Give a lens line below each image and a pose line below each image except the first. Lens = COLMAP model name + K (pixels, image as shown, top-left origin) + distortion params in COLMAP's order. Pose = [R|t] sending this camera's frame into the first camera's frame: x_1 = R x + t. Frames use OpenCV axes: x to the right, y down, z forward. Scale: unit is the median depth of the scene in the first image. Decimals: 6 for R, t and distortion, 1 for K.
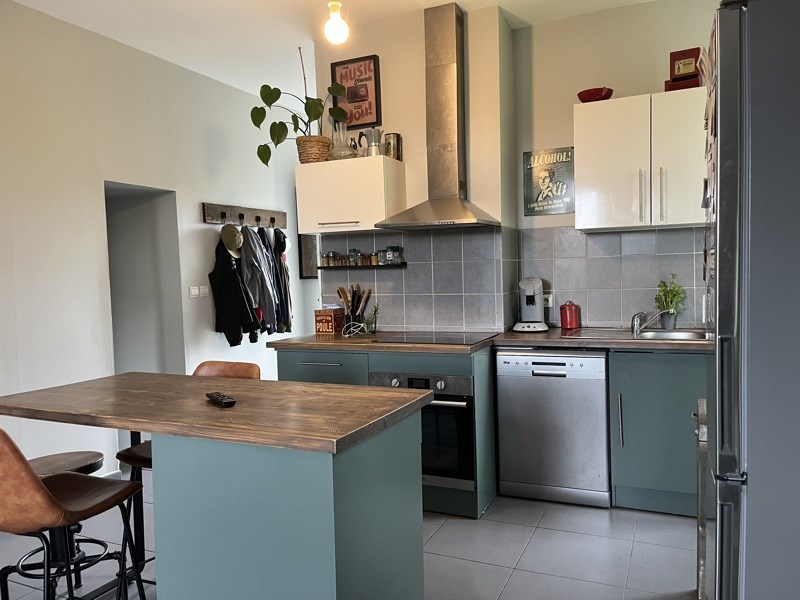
lens RADIAL K [[604.8, 0, 398.8], [0, 604.8, 301.8], [0, 0, 1]] dist [0.010496, -0.003568]
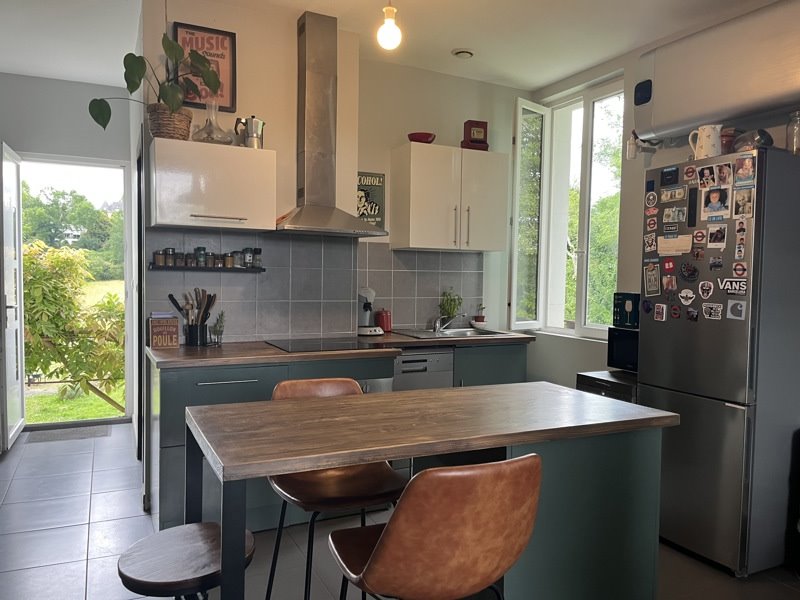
lens RADIAL K [[604.8, 0, 398.7], [0, 604.8, 302.6], [0, 0, 1]] dist [0.010496, -0.003568]
pose [[0.624217, 0.004289, 0.781239, -0.588150], [0.003985, 0.999954, -0.008674, -0.000463], [-0.781241, 0.008528, 0.624171, 0.254546]]
